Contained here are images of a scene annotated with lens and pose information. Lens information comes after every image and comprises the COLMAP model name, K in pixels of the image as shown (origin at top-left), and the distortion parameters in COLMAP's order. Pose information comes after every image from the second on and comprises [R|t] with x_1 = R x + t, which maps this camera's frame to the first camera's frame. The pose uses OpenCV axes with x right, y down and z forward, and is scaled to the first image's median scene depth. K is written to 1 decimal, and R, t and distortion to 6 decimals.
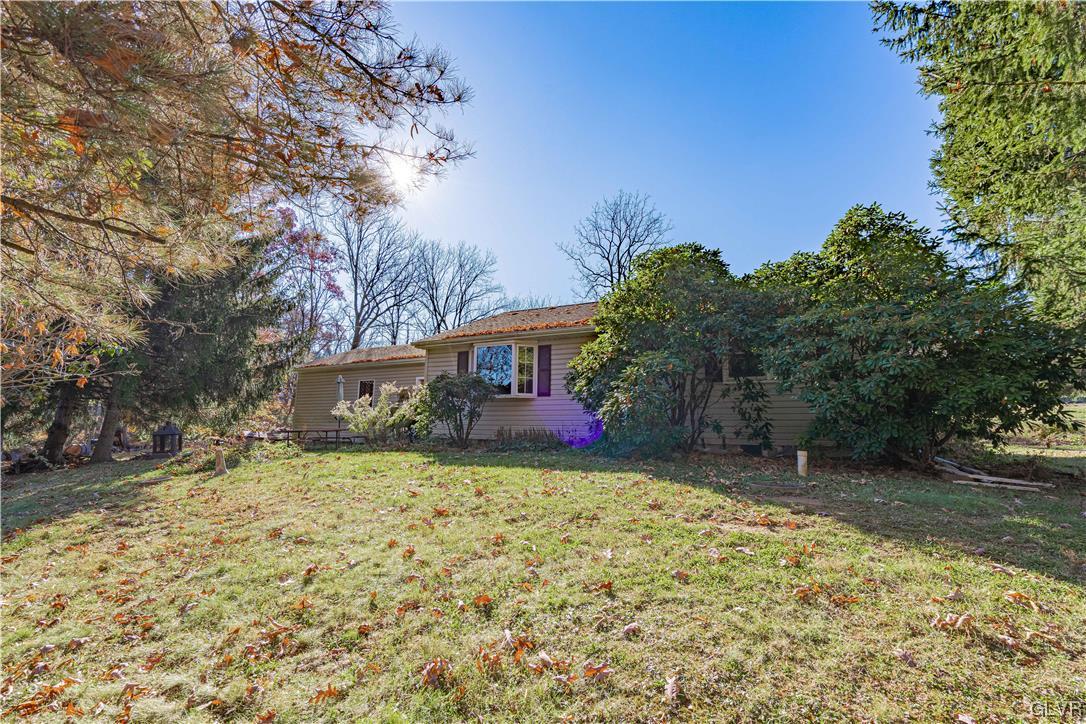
lens RADIAL K [[488.0, 0, 543.0], [0, 488.0, 362.0], [0, 0, 1]] dist [-0.002602, -0.000441]
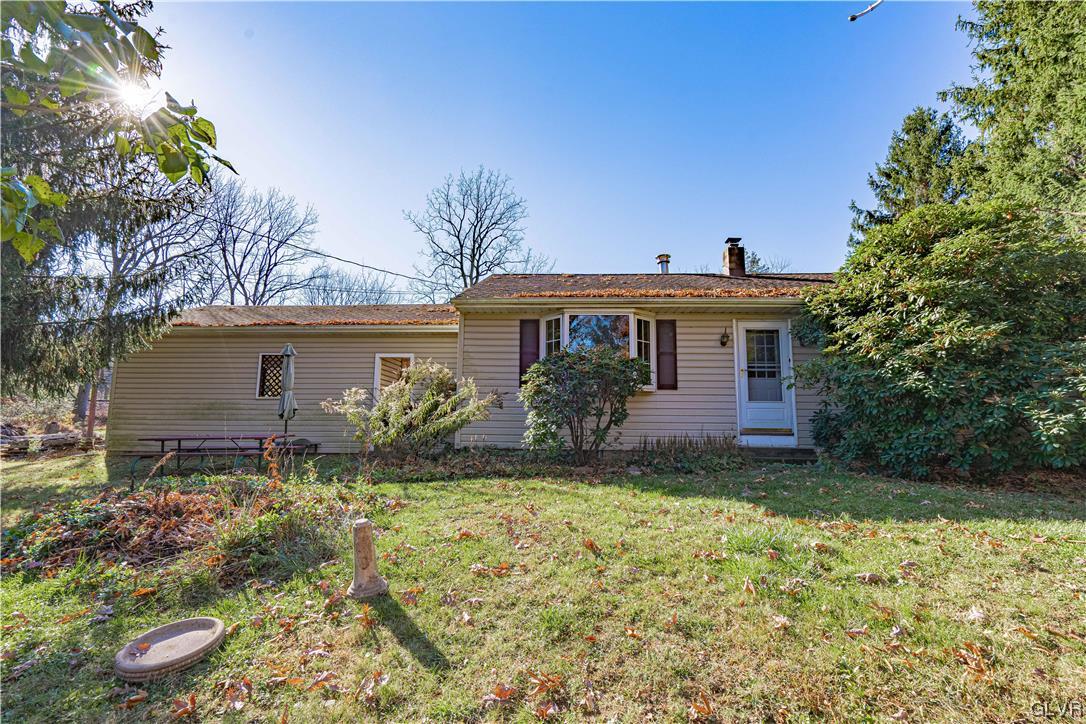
lens RADIAL K [[488.0, 0, 543.0], [0, 488.0, 362.0], [0, 0, 1]] dist [-0.002602, -0.000441]
pose [[0.907339, 0.049396, 0.417487, -0.337381], [-0.058174, 0.998272, 0.008320, 0.024155], [-0.416354, -0.031836, 0.908645, 0.294227]]
